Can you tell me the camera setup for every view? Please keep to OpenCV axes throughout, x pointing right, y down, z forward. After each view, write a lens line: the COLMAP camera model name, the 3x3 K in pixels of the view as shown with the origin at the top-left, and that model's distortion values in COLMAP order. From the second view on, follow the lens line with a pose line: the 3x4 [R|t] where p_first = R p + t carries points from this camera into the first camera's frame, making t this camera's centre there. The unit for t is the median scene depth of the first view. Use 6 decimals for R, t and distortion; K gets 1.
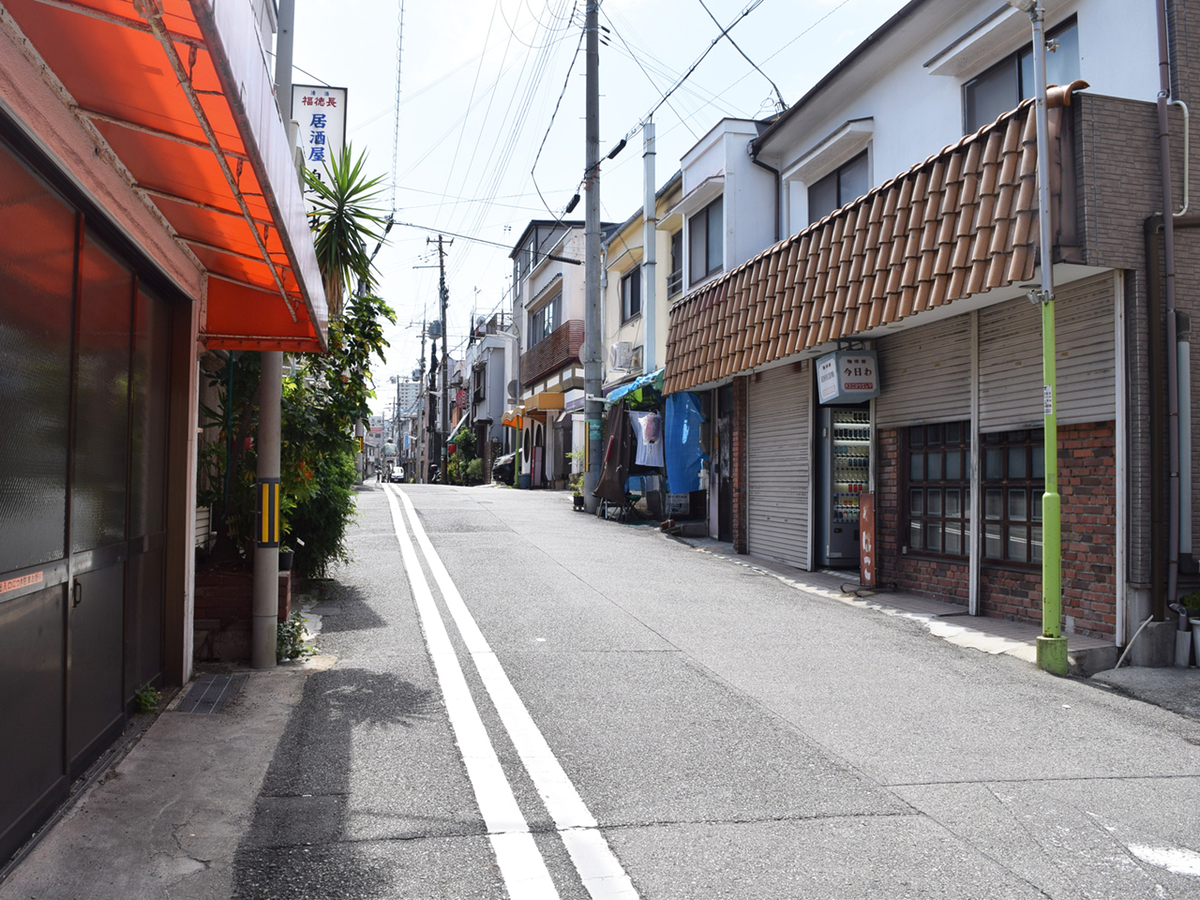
lens RADIAL K [[1033.3, 0, 600.0], [0, 1033.3, 450.0], [0, 0, 1]] dist [-0.084153, -0.000856]
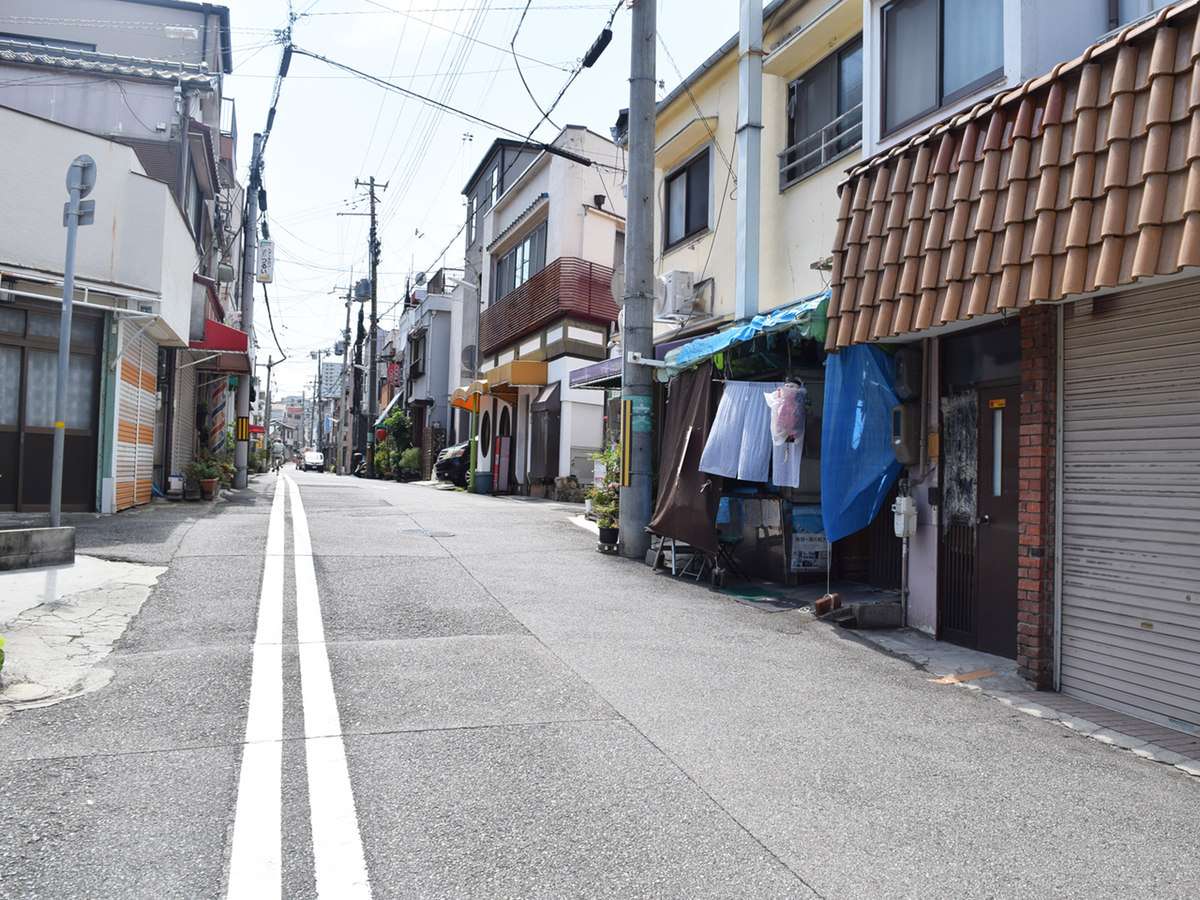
lens RADIAL K [[951.5, 0, 690.3], [0, 951.5, 449.9], [0, 0, 1]] dist [-0.082730, -0.000846]
pose [[0.984091, 0.019436, 0.176602, -0.044168], [-0.021742, 0.999702, 0.011133, -0.003759], [-0.176332, -0.014796, 0.984219, 0.288585]]
